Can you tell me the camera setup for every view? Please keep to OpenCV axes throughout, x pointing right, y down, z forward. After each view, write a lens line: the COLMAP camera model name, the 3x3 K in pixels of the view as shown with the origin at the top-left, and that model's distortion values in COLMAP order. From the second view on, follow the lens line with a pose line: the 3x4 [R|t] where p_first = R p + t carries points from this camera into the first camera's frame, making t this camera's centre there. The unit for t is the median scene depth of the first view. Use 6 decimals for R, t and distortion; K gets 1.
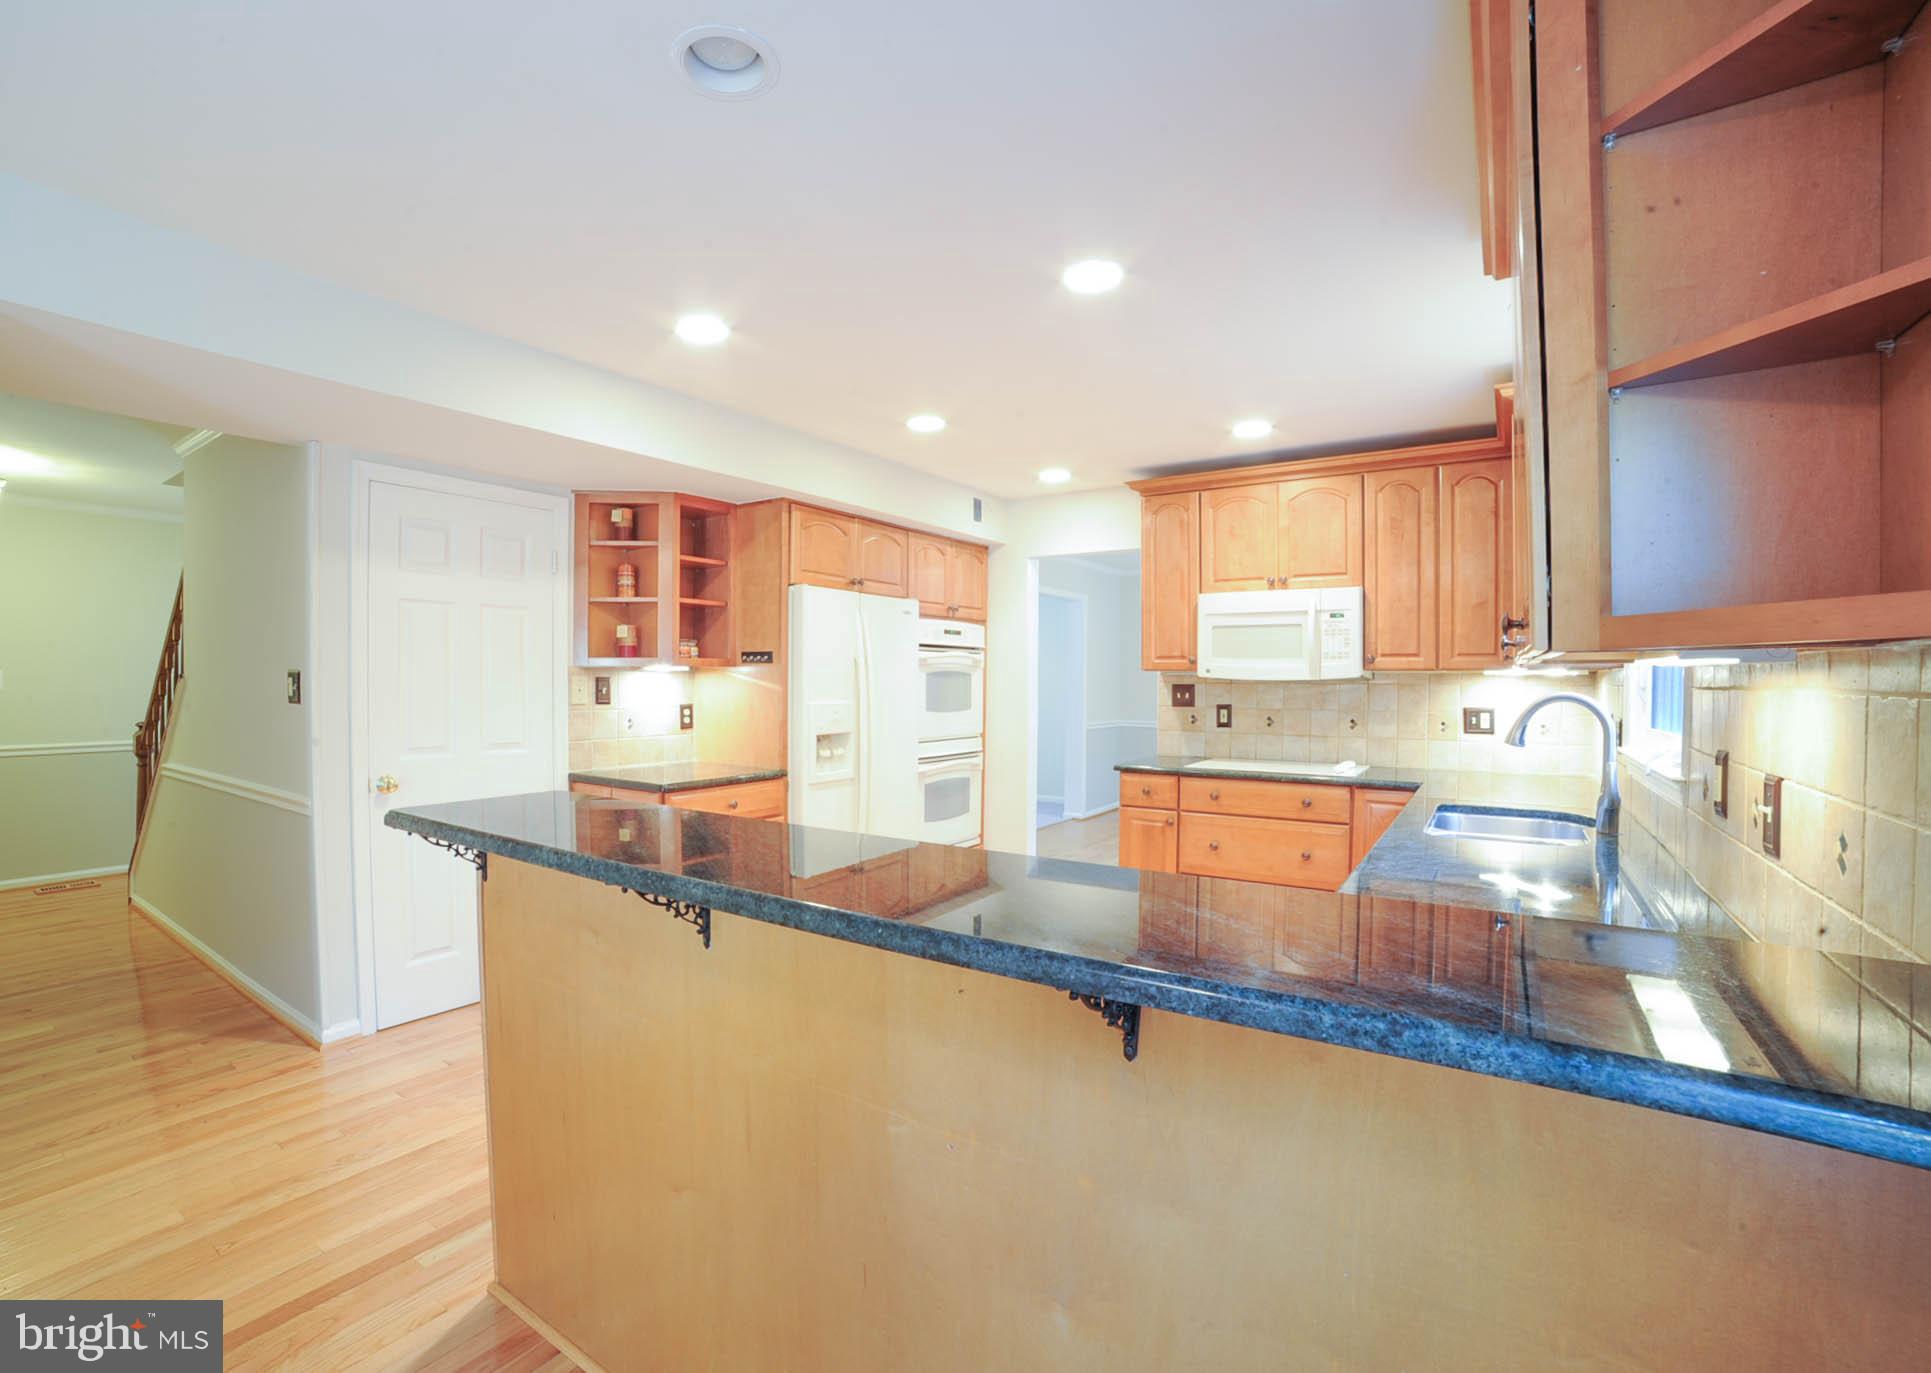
lens RADIAL K [[859.1, 0, 894.9], [0, 859.1, 683.0], [0, 0, 1]] dist [-0.082720, -0.000025]
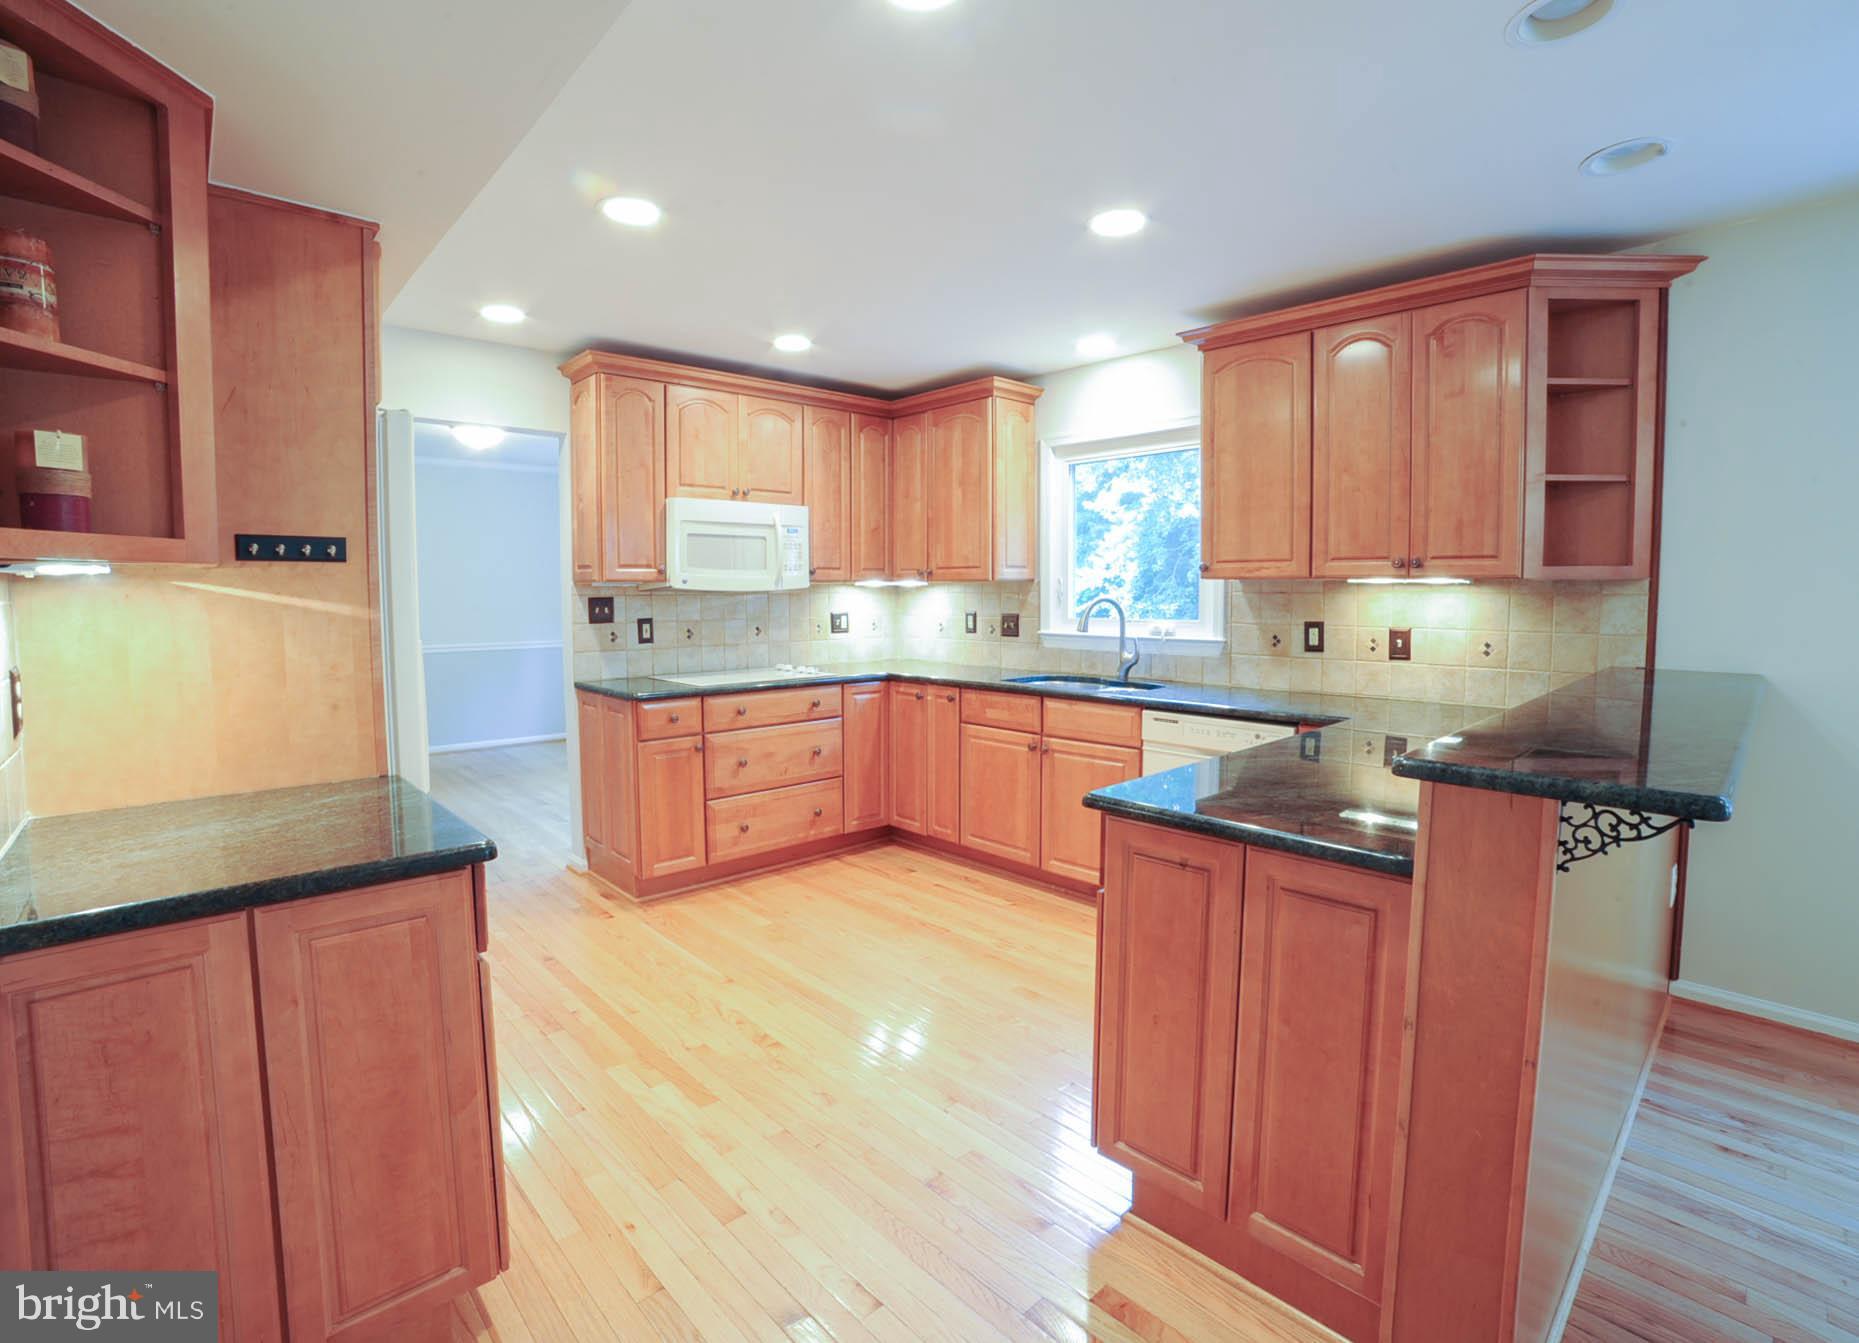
lens RADIAL K [[859.7, 0, 964.4], [0, 859.7, 647.2], [0, 0, 1]] dist [-0.113633, 0.047876]
pose [[0.184305, -0.068693, 0.980466, -0.507541], [0.009737, 0.997633, 0.068065, -0.003164], [-0.982821, -0.002998, 0.184538, 0.550380]]
